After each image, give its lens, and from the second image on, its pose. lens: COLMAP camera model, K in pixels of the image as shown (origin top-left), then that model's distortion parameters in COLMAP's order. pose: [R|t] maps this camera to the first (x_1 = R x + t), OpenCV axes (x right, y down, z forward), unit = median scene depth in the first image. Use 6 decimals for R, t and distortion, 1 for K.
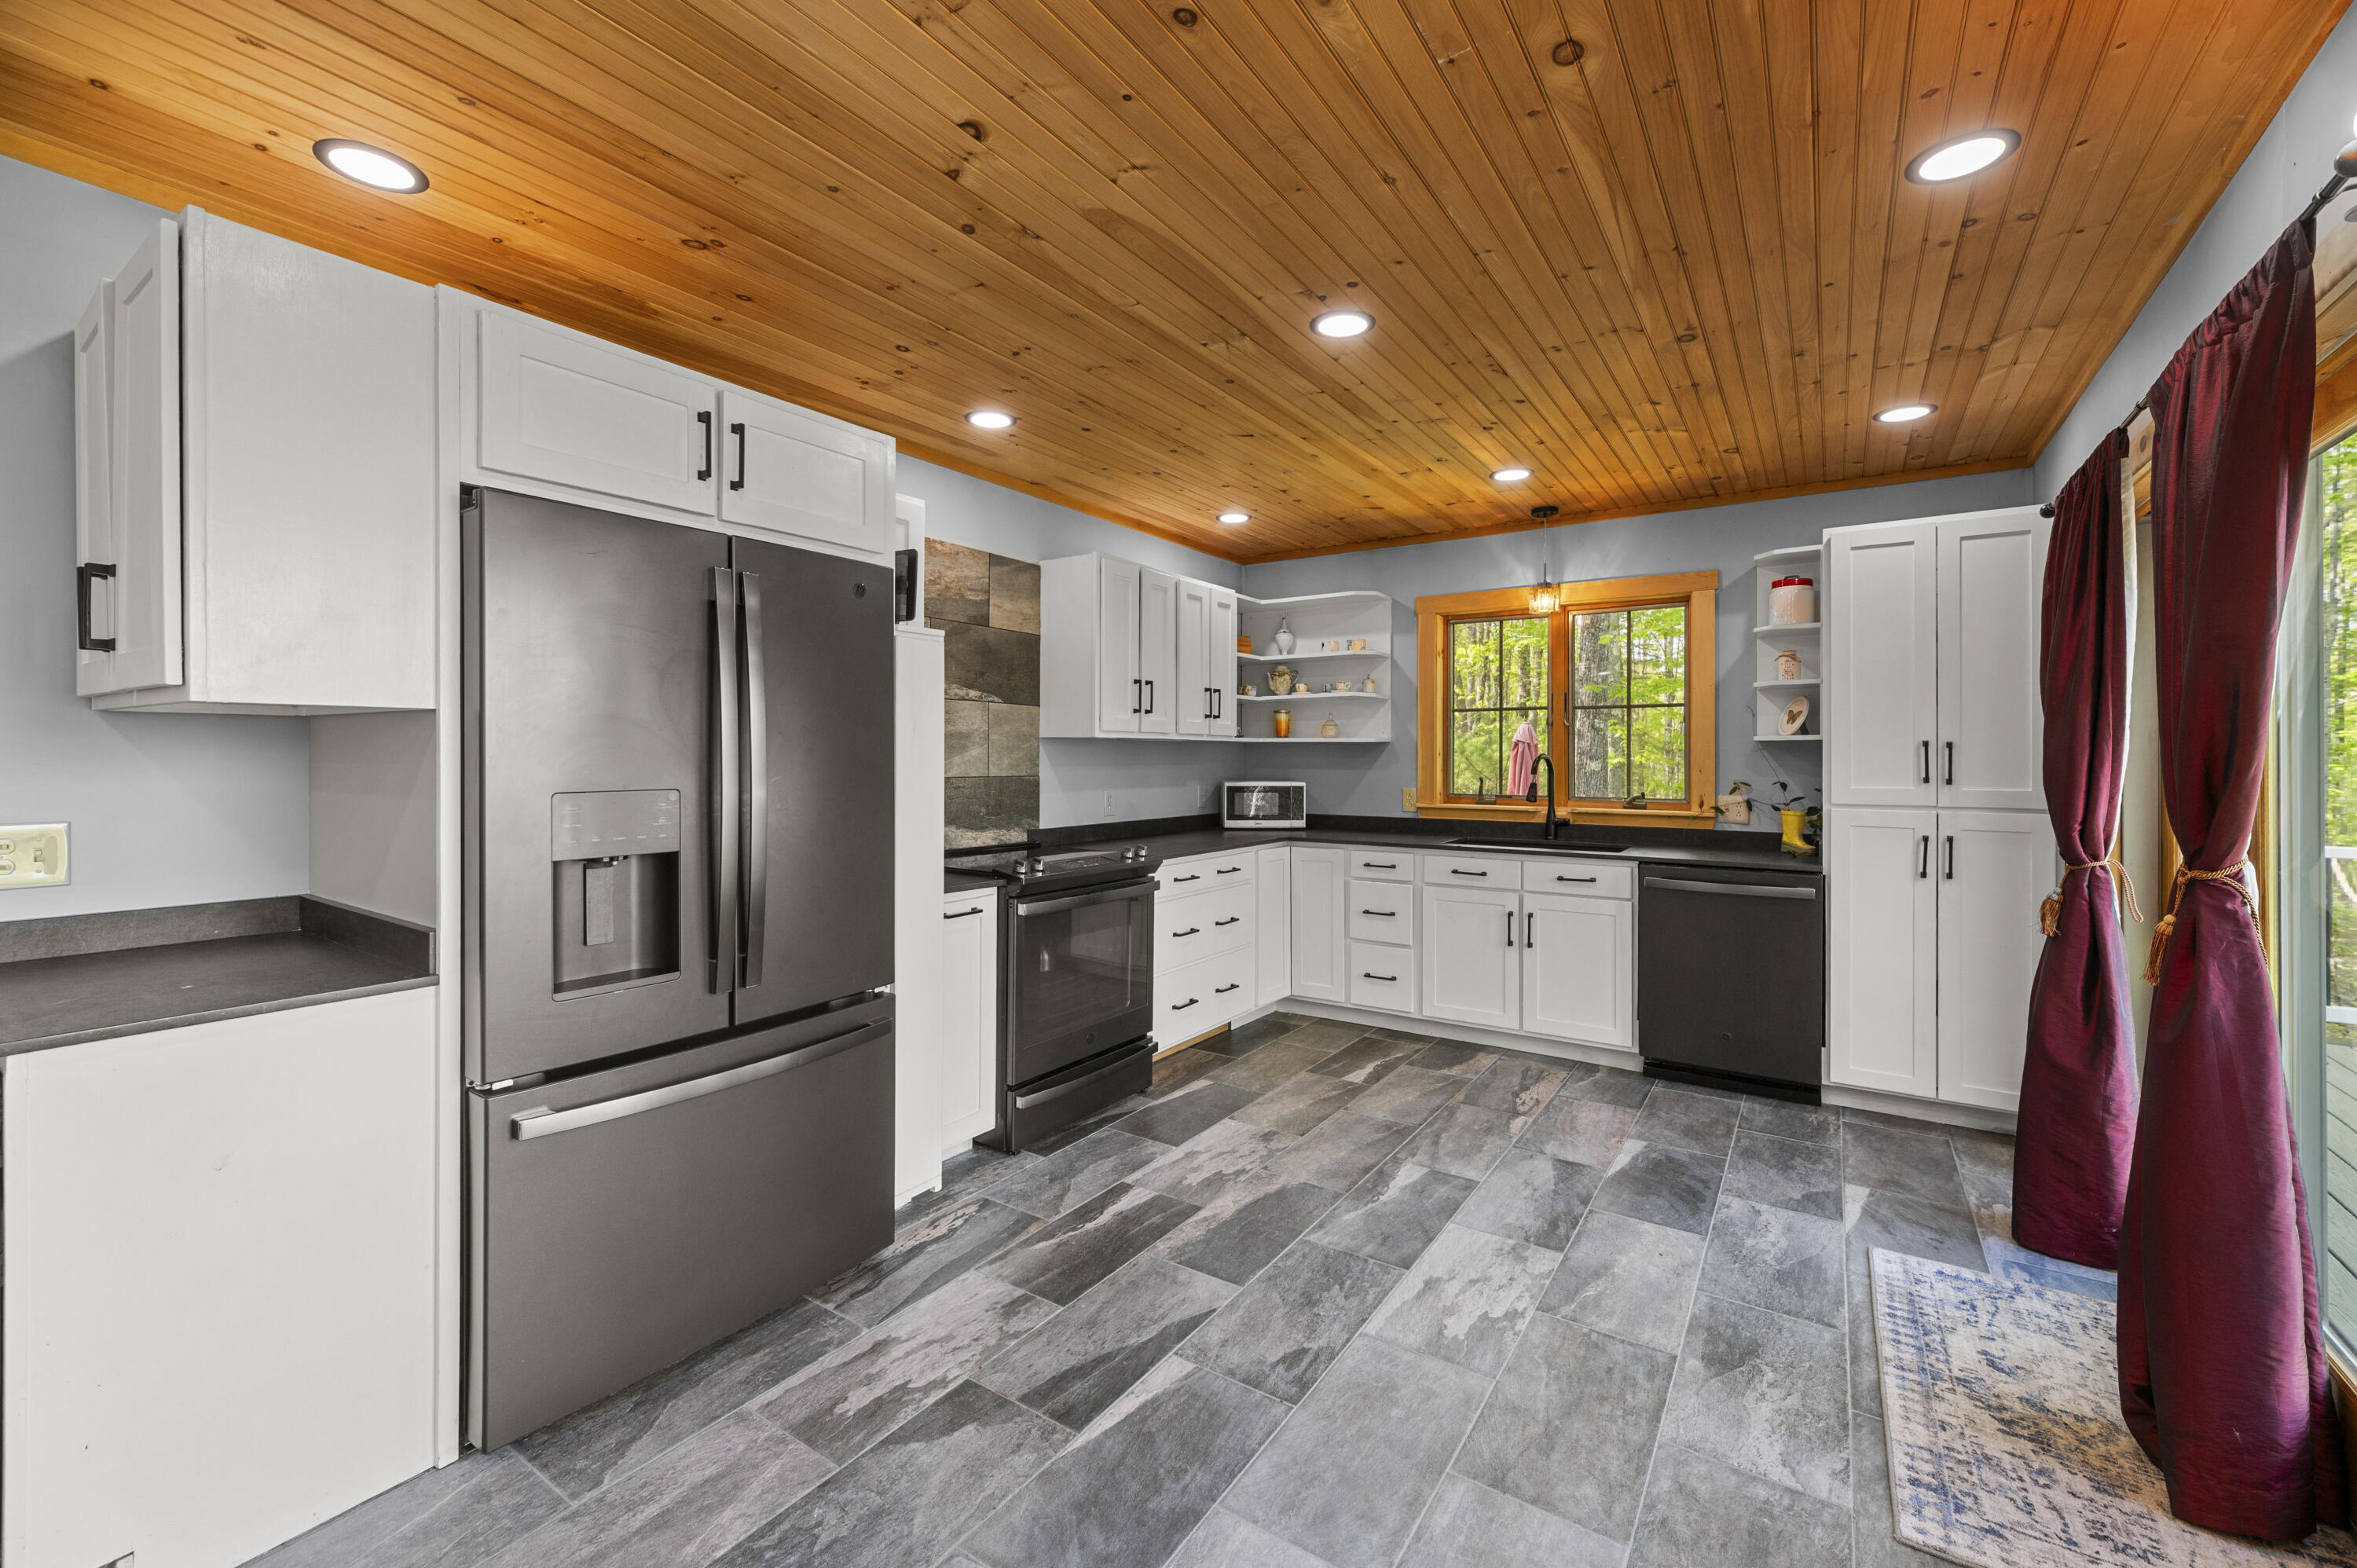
lens RADIAL K [[956.2, 0, 1192.4], [0, 956.2, 754.1], [0, 0, 1]] dist [0.001138, -0.000059]
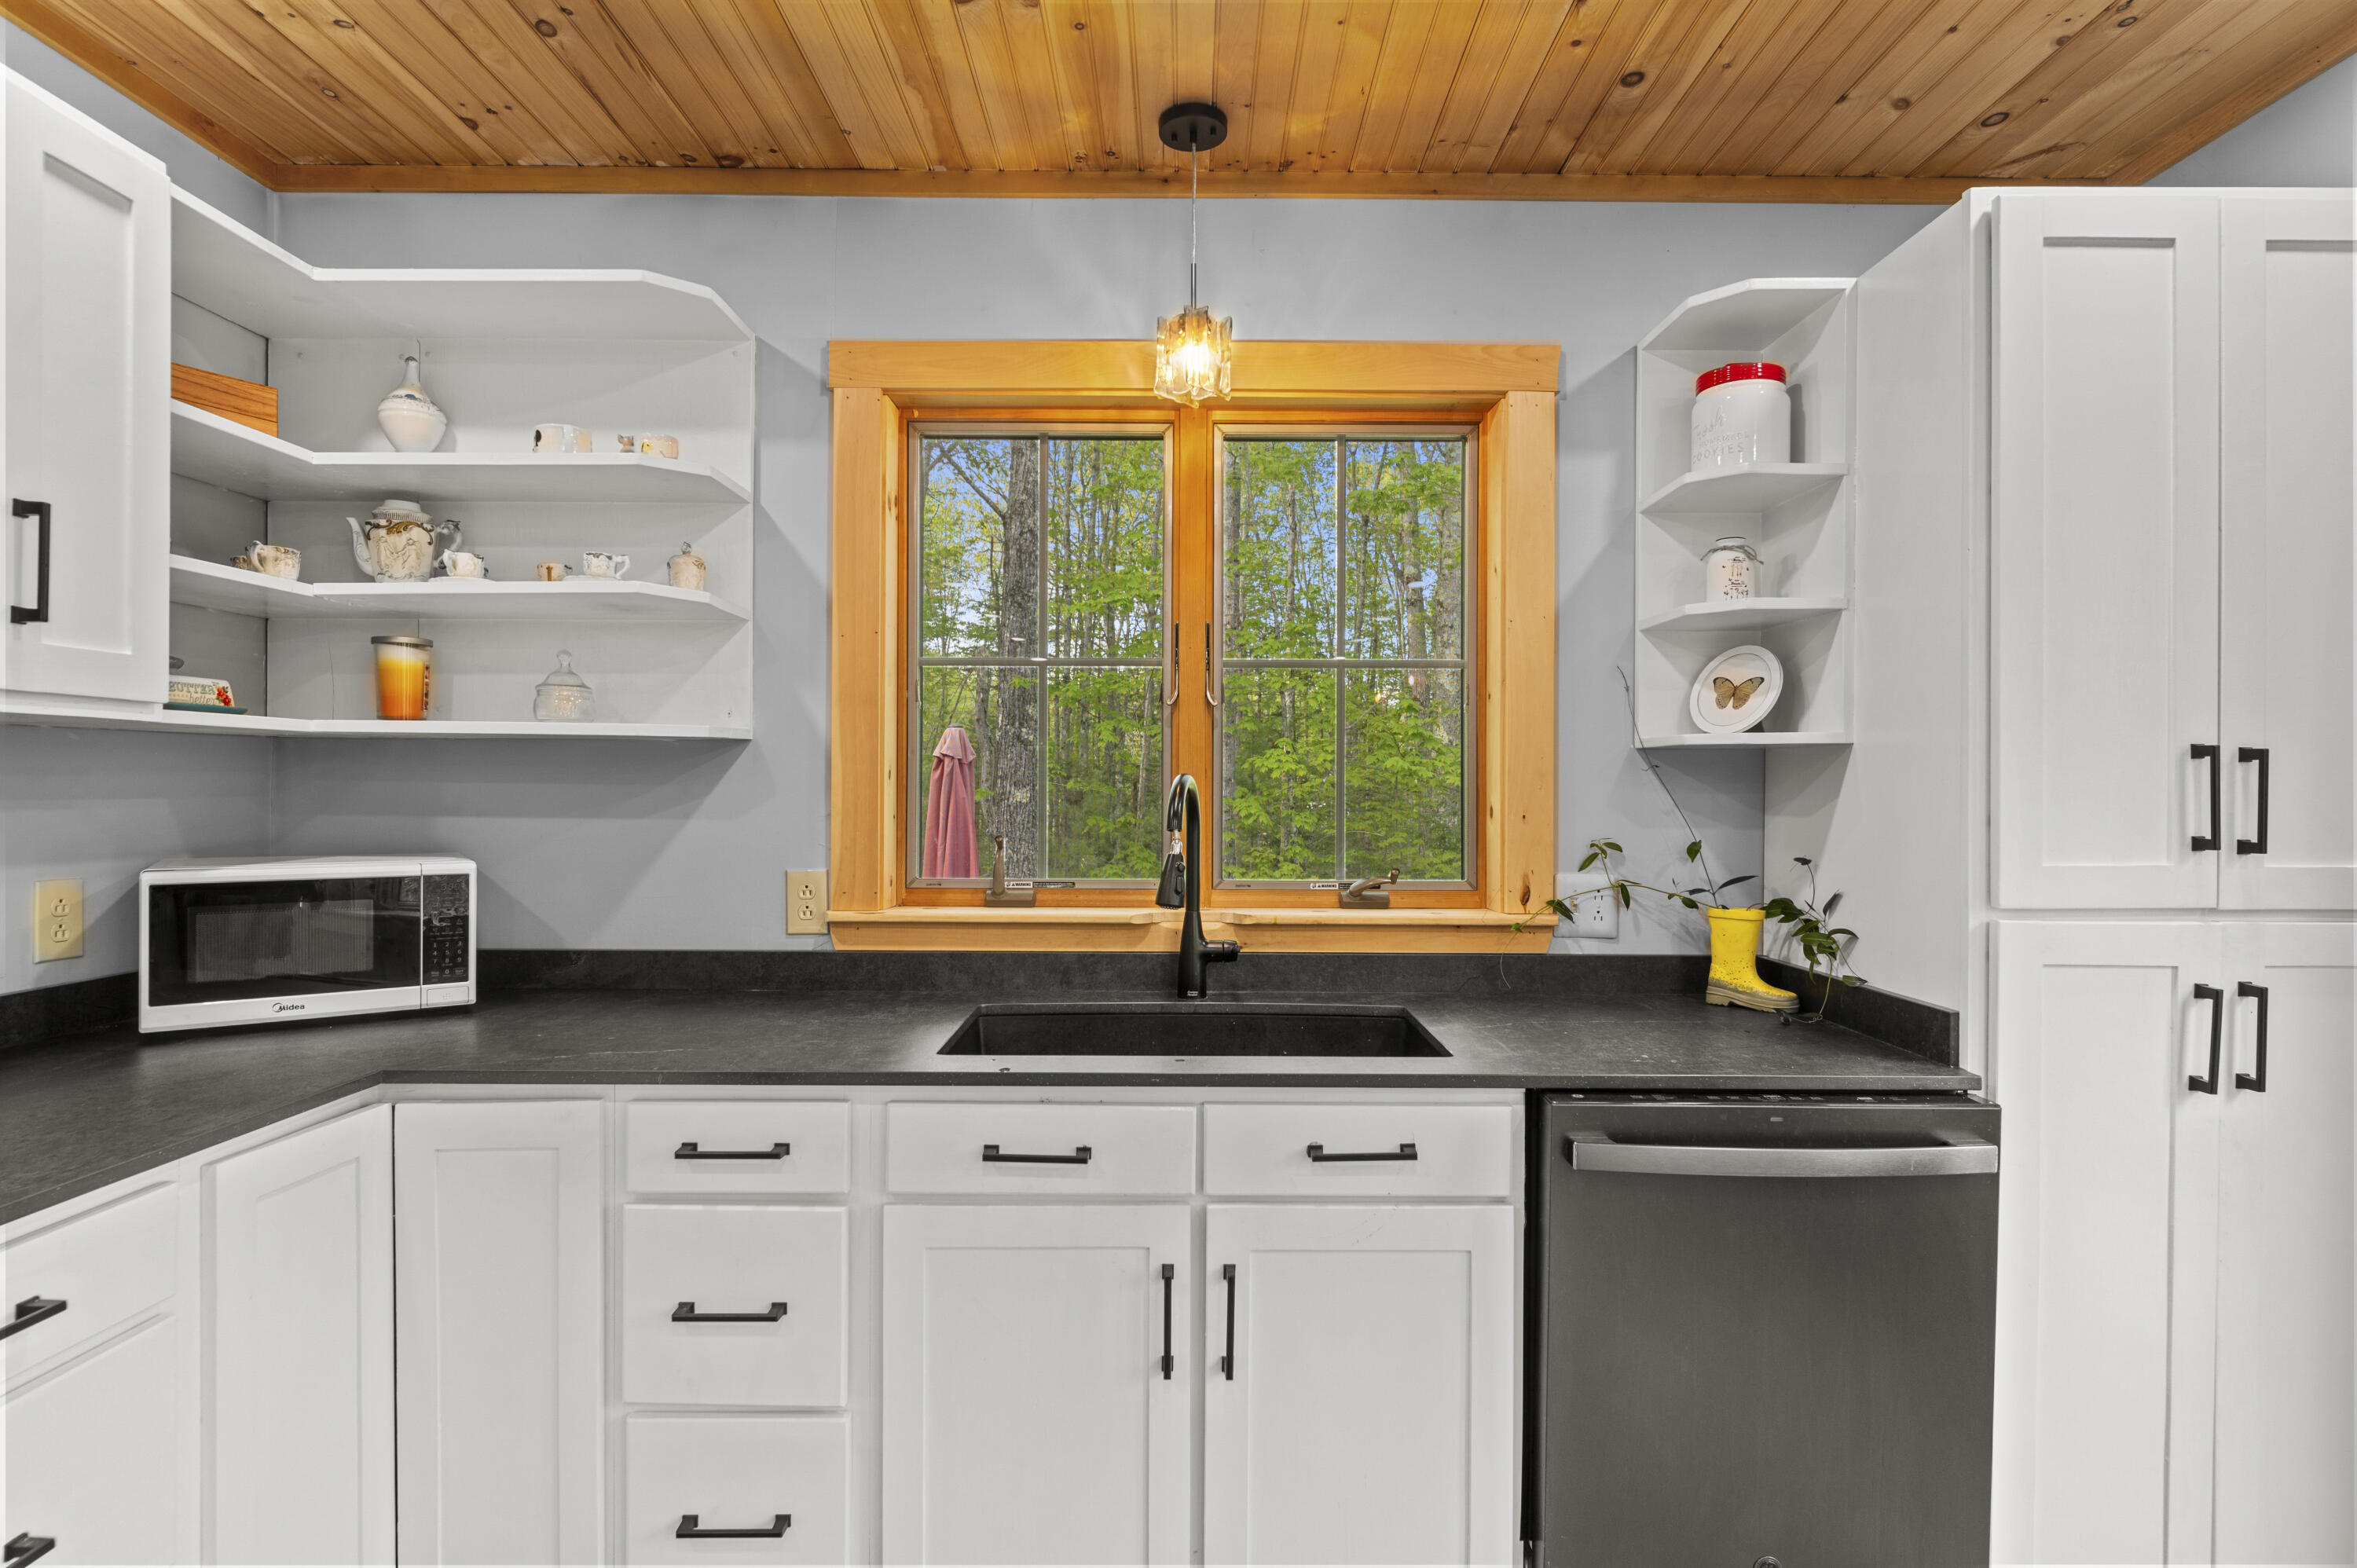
lens RADIAL K [[1211.8, 0, 1183.4], [0, 1211.8, 783.8], [0, 0, 1]] dist [-0.001013, 0.000106]
pose [[0.831737, 0.001491, 0.555168, 0.119934], [-0.003897, 0.999987, 0.003153, 0.002211], [-0.555157, -0.004786, 0.831732, 0.708704]]
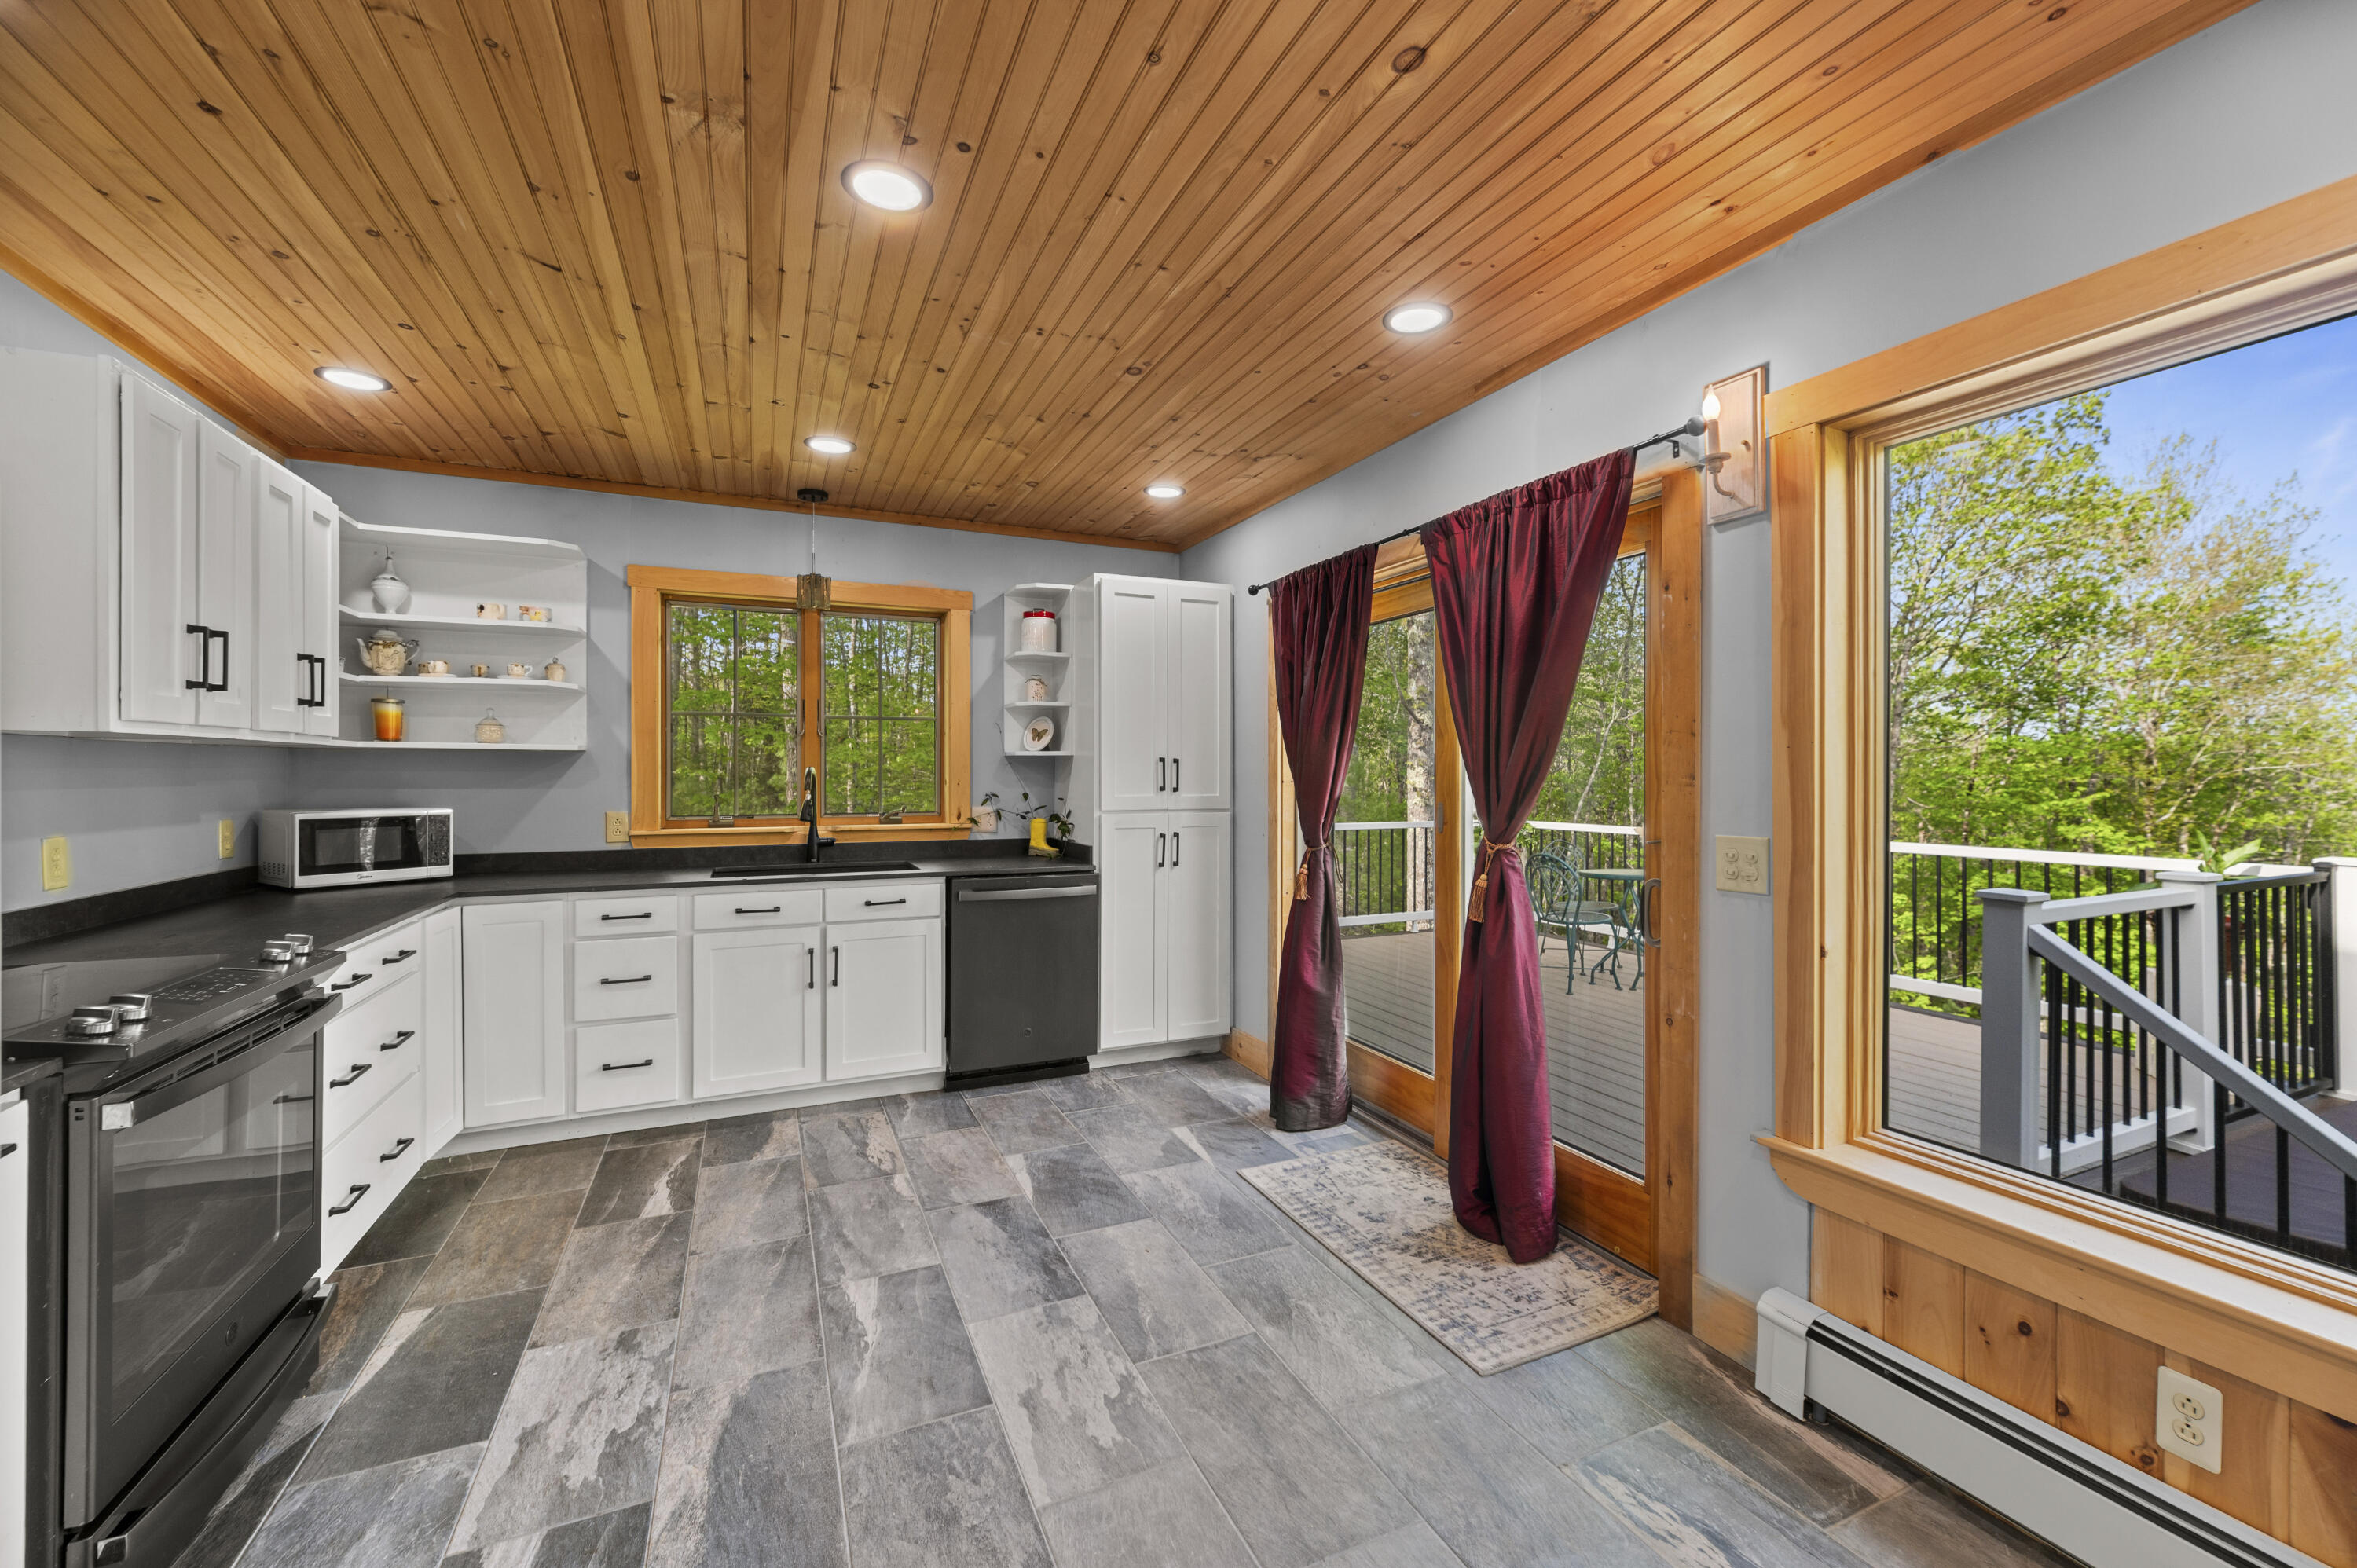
lens RADIAL K [[945.4, 0, 1186.2], [0, 945.4, 776.4], [0, 0, 1]] dist [0.000857, 0.000228]
pose [[0.528148, -0.006652, 0.849126, -0.230780], [-0.002137, 0.999956, 0.009162, -0.000398], [-0.849150, -0.006654, 0.528110, 0.277532]]
